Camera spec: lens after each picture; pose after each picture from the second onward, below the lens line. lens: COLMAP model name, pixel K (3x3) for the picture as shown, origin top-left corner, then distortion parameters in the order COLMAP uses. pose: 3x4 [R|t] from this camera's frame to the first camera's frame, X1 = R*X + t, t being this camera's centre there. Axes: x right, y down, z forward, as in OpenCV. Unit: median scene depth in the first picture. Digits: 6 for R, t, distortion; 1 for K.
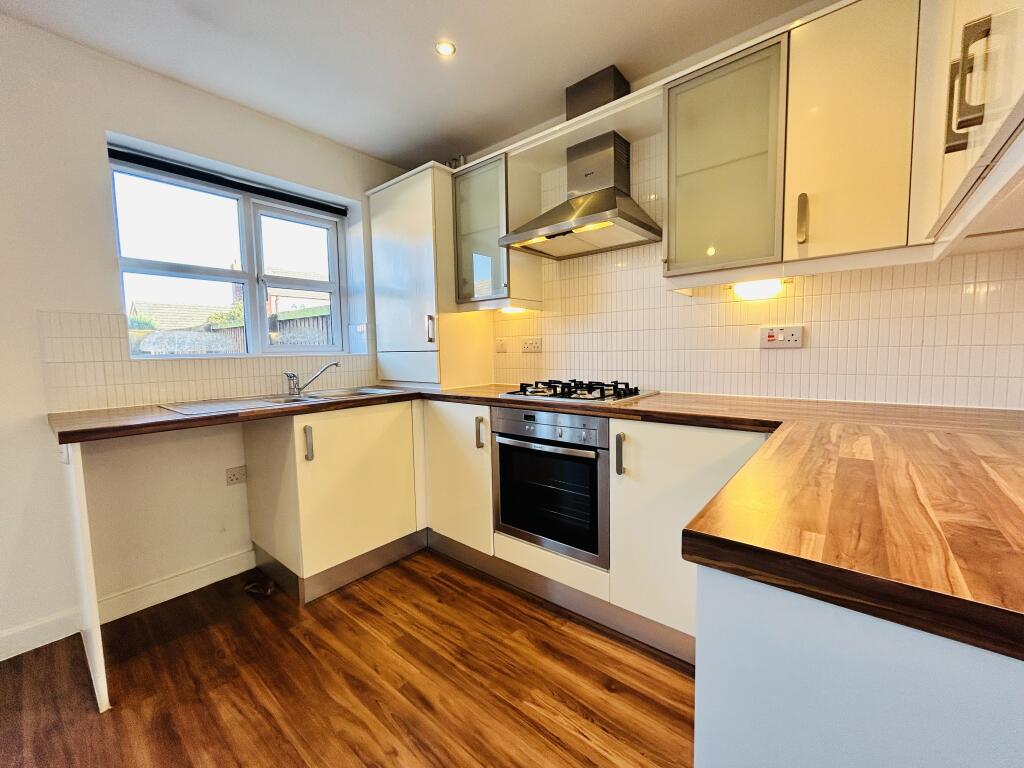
lens RADIAL K [[412.4, 0, 514.5], [0, 412.4, 384.4], [0, 0, 1]] dist [-0.003068, 0.000548]
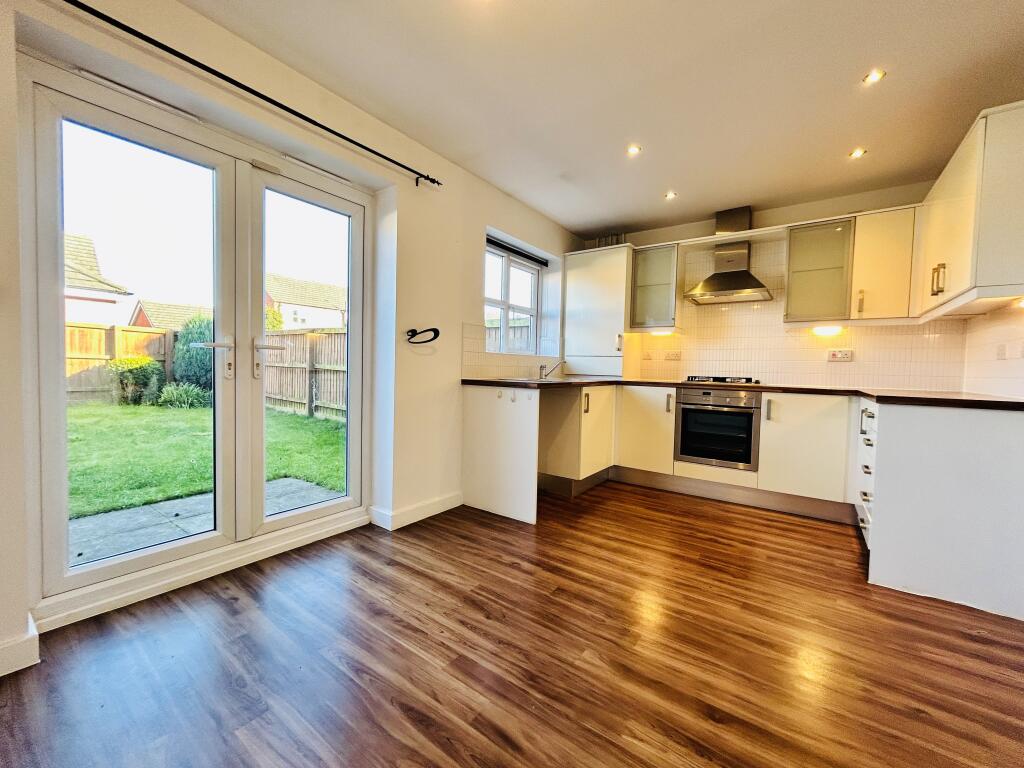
lens RADIAL K [[412.4, 0, 512.2], [0, 412.4, 384.6], [0, 0, 1]] dist [-0.003068, 0.000548]
pose [[0.997131, 0.040243, 0.064104, -0.853022], [-0.037609, 0.998419, -0.041779, 0.135528], [-0.065684, 0.039249, 0.997068, -0.697667]]
